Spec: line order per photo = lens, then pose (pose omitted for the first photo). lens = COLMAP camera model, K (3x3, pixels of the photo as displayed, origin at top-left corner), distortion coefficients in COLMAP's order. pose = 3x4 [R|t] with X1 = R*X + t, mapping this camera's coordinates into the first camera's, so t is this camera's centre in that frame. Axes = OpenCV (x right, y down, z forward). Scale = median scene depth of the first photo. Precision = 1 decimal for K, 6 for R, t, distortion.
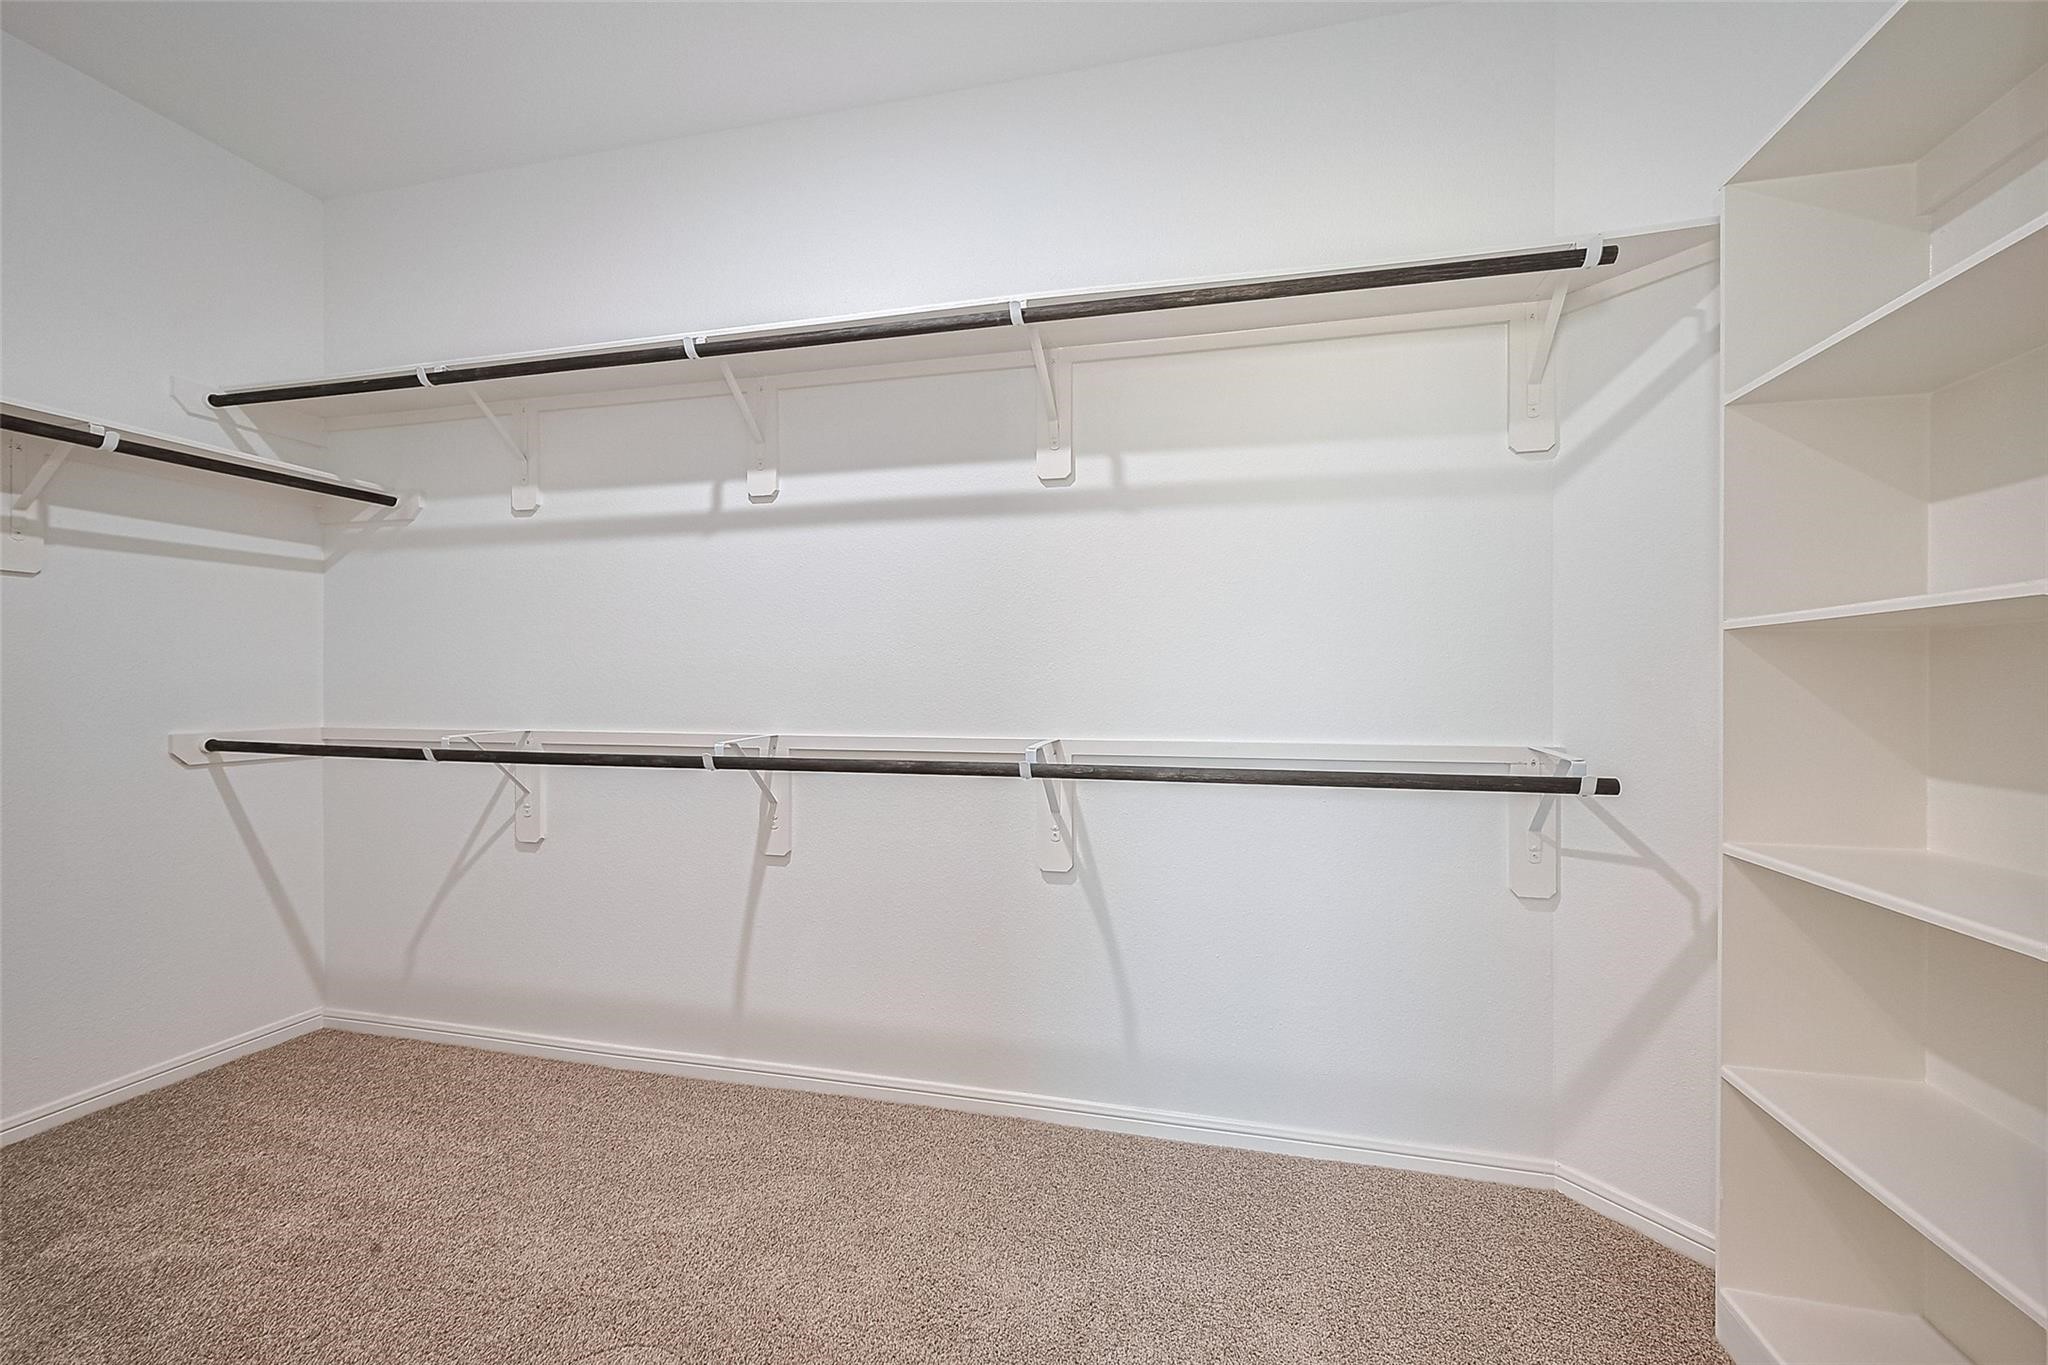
lens RADIAL K [[805.3, 0, 1024.0], [0, 805.3, 679.6], [0, 0, 1]] dist [-0.001327, -0.000034]
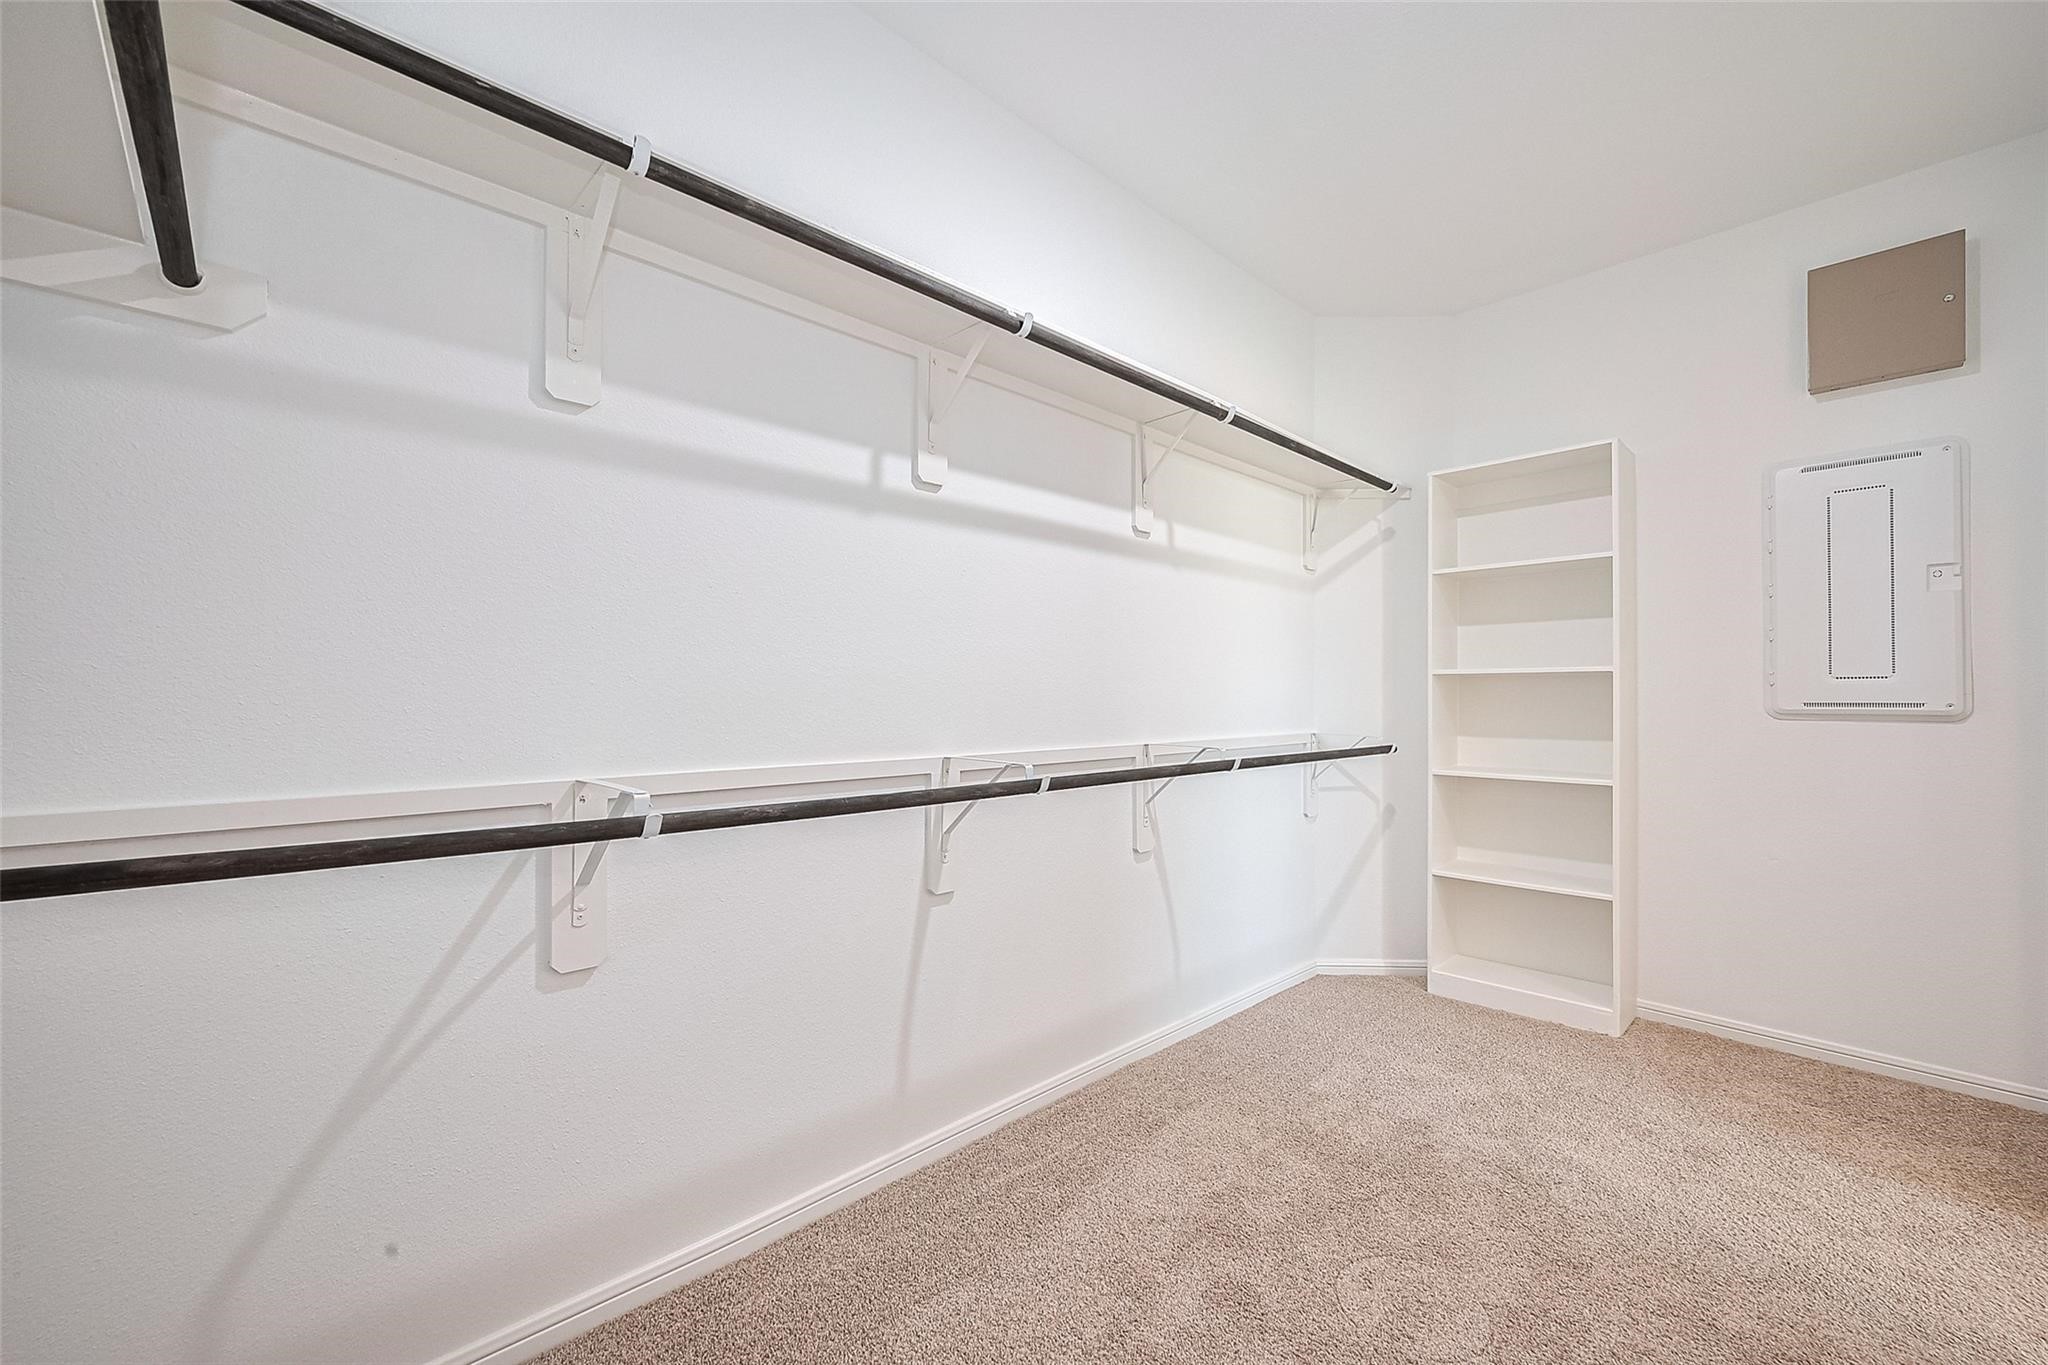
lens RADIAL K [[825.4, 0, 1030.2], [0, 825.4, 686.2], [0, 0, 1]] dist [0.000376, -0.000133]
pose [[0.538867, 0.010224, 0.842329, -1.112625], [-0.008347, 0.999942, -0.006797, -0.004031], [-0.842350, -0.003368, 0.538921, 0.467091]]
